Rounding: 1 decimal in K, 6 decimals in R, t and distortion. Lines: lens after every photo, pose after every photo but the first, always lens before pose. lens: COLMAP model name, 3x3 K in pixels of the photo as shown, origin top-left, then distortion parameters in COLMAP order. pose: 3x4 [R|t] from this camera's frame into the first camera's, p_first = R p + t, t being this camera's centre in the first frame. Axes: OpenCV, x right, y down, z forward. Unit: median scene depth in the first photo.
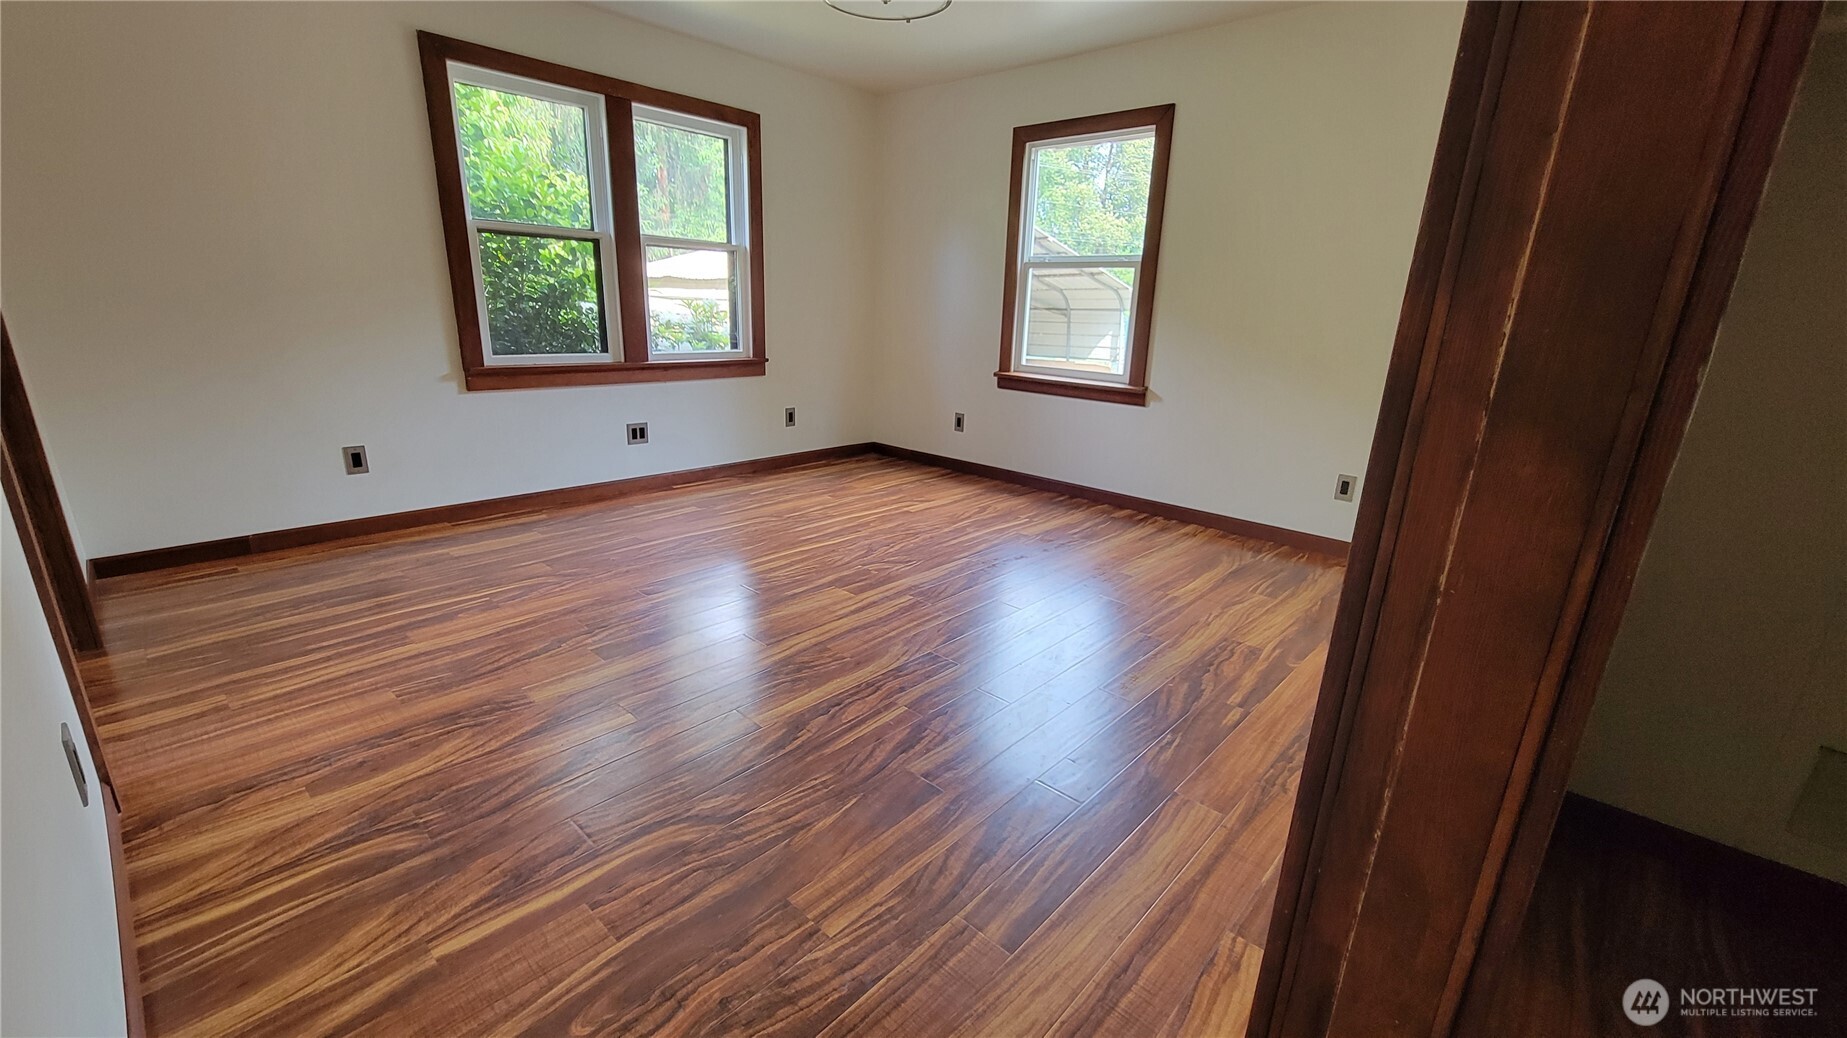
lens RADIAL K [[752.7, 0, 930.1], [0, 752.7, 529.5], [0, 0, 1]] dist [-0.004574, 0.000092]
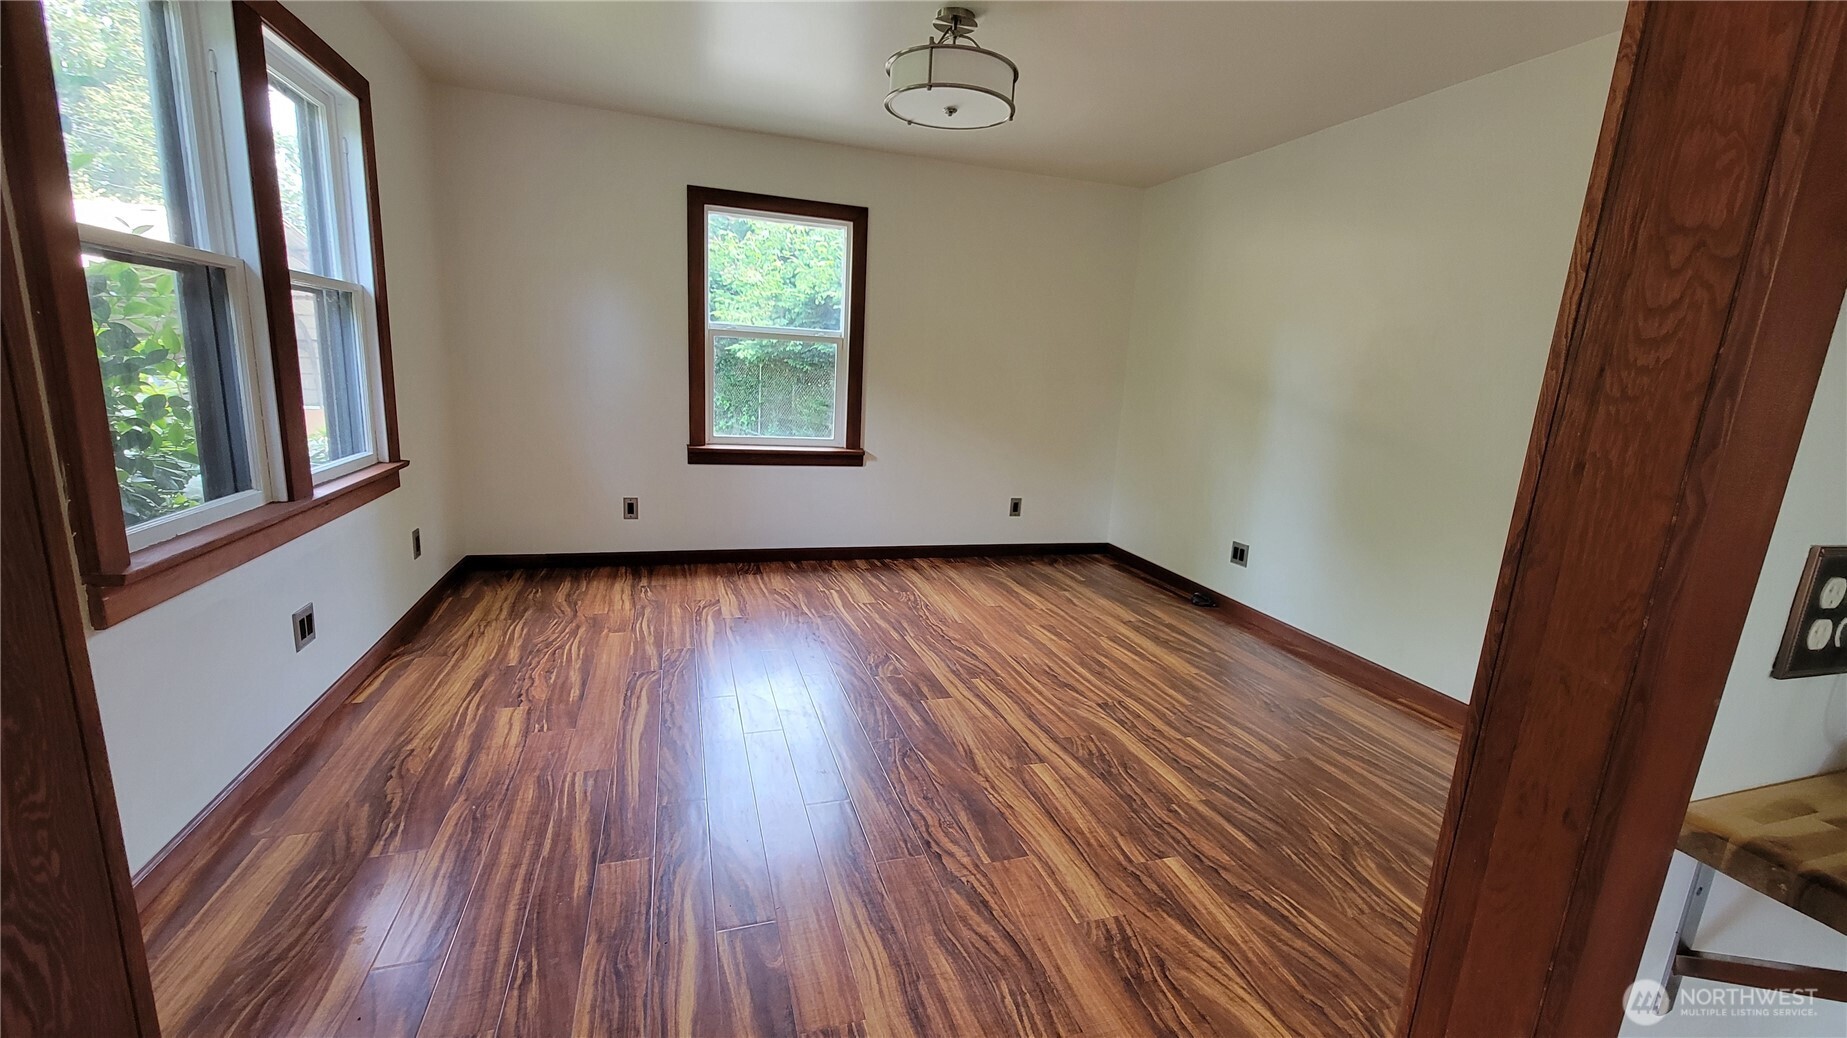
lens RADIAL K [[752.7, 0, 930.1], [0, 752.7, 529.5], [0, 0, 1]] dist [-0.004574, 0.000092]
pose [[0.495062, -0.190747, 0.847661, -0.652606], [0.213477, 0.972402, 0.094139, -0.161526], [-0.842224, 0.134352, 0.522119, 0.355762]]
